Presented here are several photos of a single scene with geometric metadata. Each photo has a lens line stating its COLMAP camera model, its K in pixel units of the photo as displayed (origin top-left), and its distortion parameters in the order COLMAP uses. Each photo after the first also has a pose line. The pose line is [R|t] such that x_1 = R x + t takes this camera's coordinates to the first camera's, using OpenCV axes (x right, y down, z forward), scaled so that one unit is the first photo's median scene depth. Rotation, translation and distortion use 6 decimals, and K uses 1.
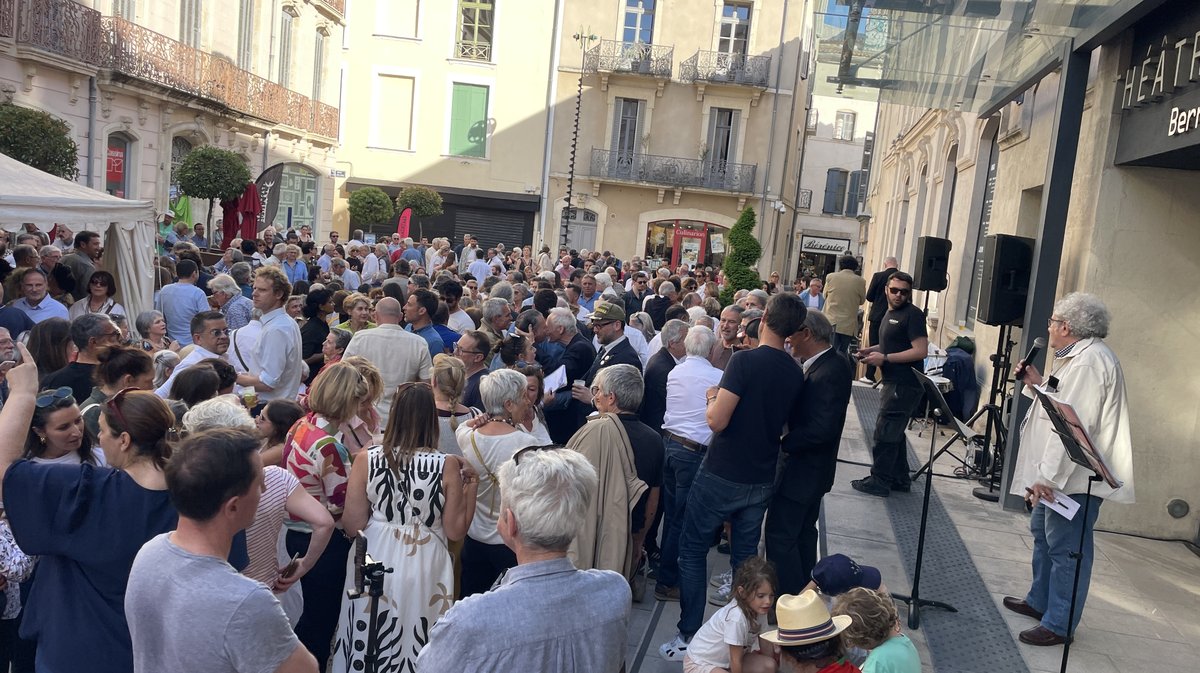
lens RADIAL K [[903.3, 0, 594.7], [0, 903.3, 330.8], [0, 0, 1]] dist [0.040776, -0.029853]
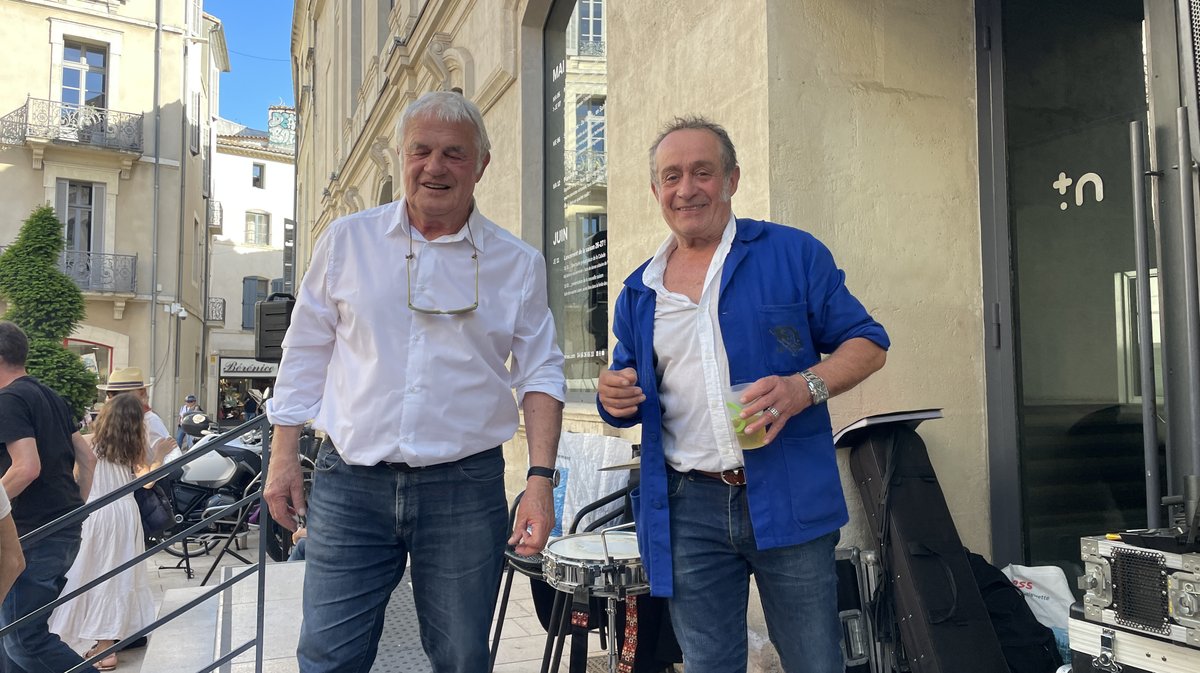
lens RADIAL K [[840.9, 0, 589.2], [0, 840.9, 342.2], [0, 0, 1]] dist [0.031816, -0.019509]
pose [[0.806606, -0.065341, 0.587467, 0.081851], [0.148296, 0.984454, -0.094118, 0.005664], [-0.572184, 0.163035, 0.803757, 0.308474]]
